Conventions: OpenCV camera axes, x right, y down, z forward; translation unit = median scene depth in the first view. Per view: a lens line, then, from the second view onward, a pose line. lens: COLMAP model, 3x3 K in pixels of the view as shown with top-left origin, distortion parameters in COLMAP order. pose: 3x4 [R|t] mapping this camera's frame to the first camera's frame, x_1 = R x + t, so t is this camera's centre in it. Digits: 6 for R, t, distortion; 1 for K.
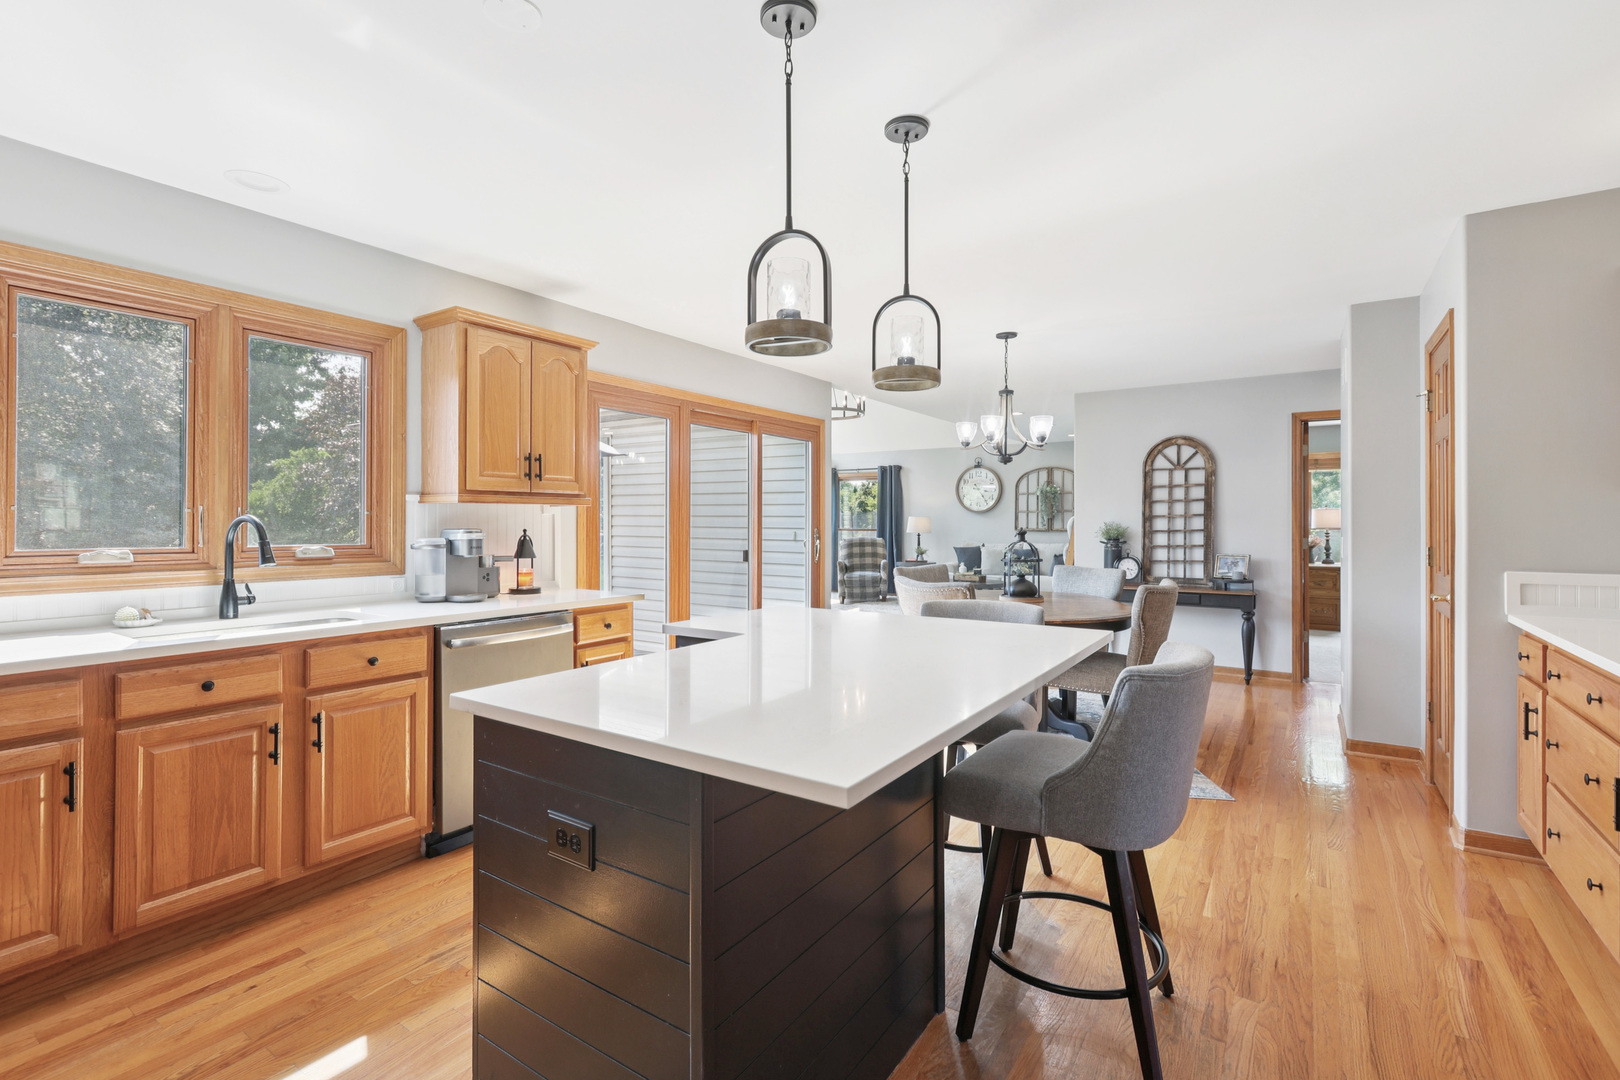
lens RADIAL K [[739.9, 0, 820.2], [0, 739.9, 525.6], [0, 0, 1]] dist [-0.001354, 0.000123]
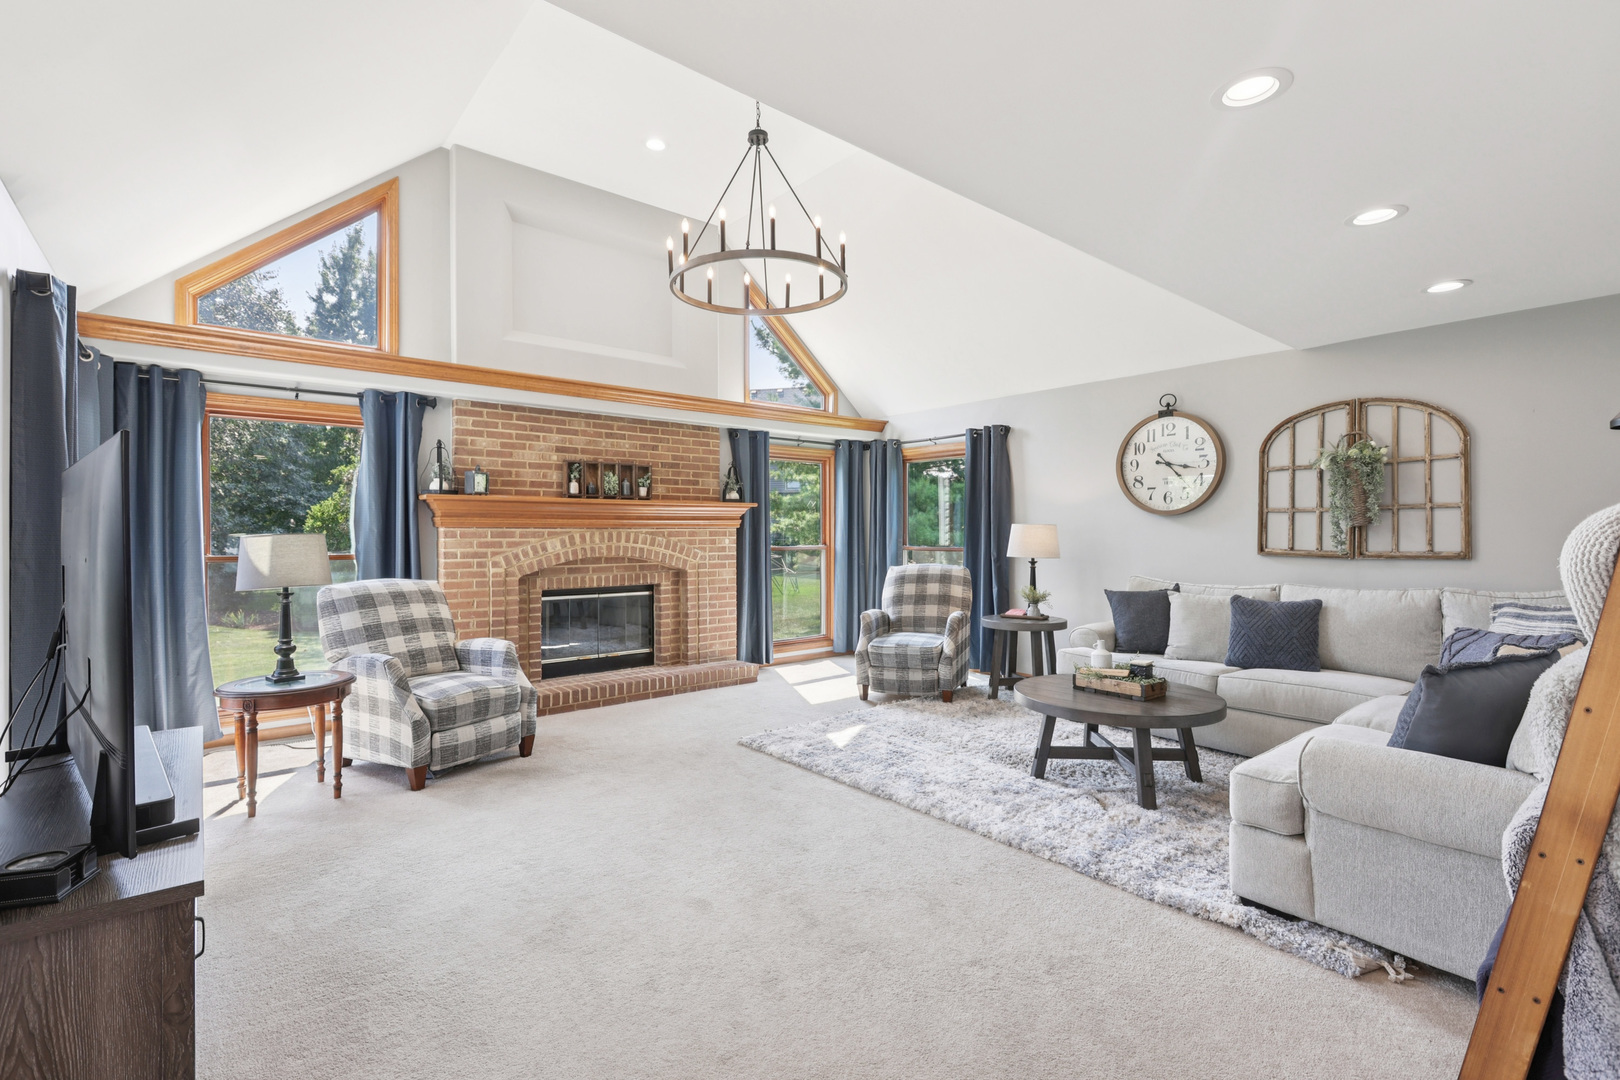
lens RADIAL K [[739.9, 0, 798.6], [0, 739.9, 536.7], [0, 0, 1]] dist [-0.001354, 0.000123]
pose [[0.954502, 0.000163, -0.298203, 0.135827], [-0.000715, 0.999998, -0.001743, -0.002900], [0.298202, 0.001877, 0.954501, 0.509104]]
